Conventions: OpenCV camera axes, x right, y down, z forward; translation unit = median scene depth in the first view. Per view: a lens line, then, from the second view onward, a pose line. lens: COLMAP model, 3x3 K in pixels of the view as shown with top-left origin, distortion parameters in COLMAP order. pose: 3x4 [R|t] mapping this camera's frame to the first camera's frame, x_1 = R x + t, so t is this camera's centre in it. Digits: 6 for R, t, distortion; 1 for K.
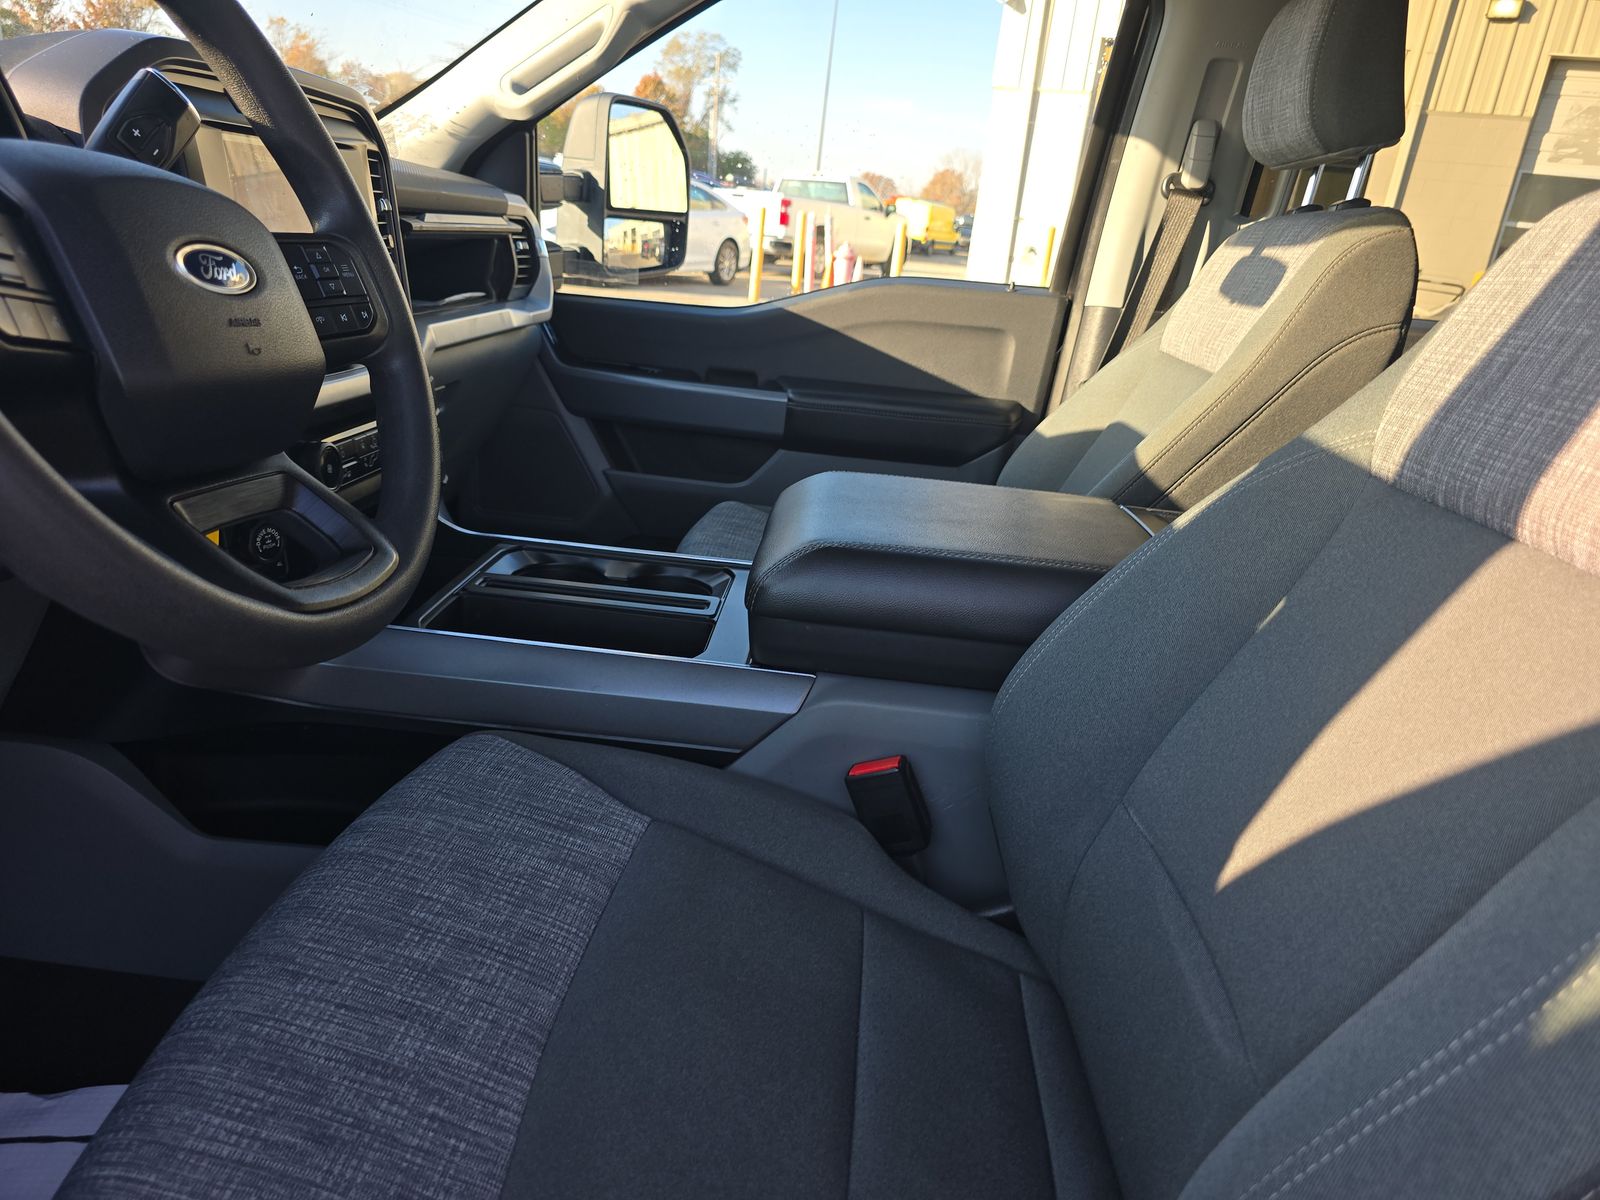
lens RADIAL K [[1078.8, 0, 807.0], [0, 1078.8, 601.5], [0, 0, 1]] dist [0.065254, -0.064294]
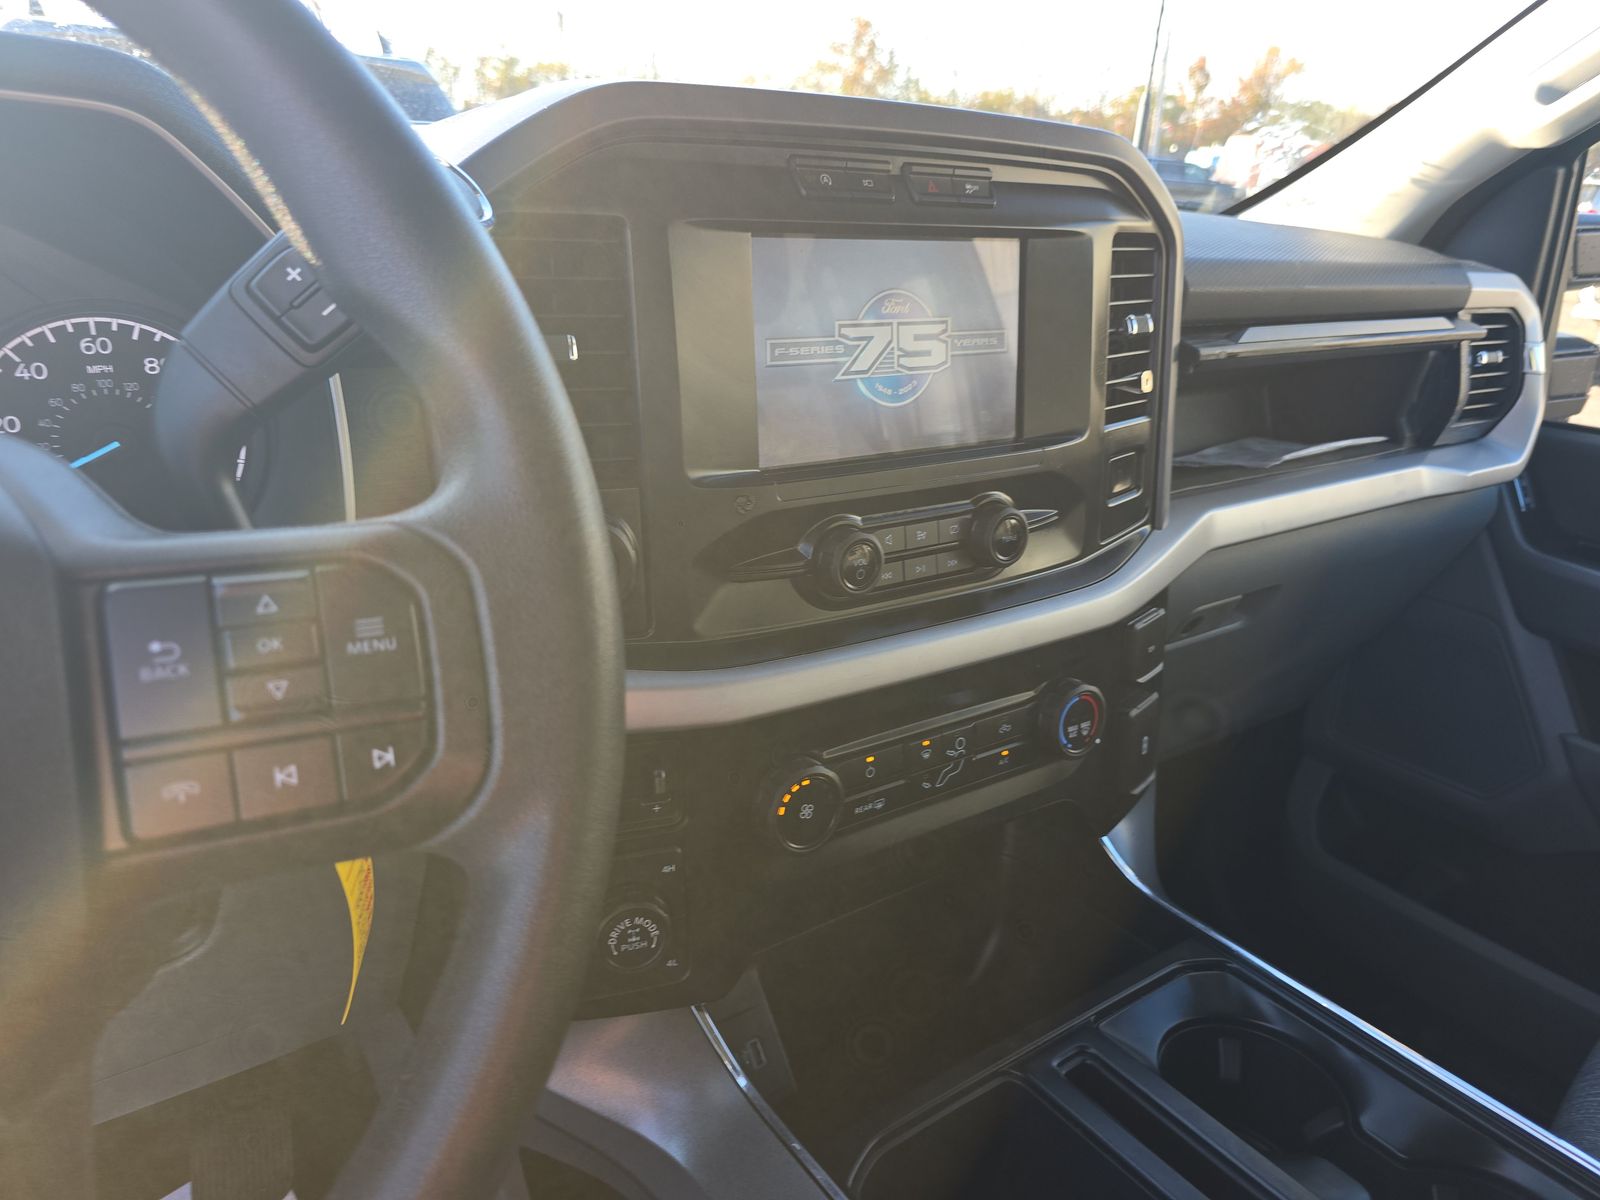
lens RADIAL K [[1078.8, 0, 807.0], [0, 1078.8, 601.5], [0, 0, 1]] dist [0.065254, -0.064294]
pose [[0.632241, 0.207164, -0.746562, -0.025664], [-0.236766, 0.969154, 0.068421, -0.155950], [0.737708, 0.133502, 0.661789, 0.362241]]
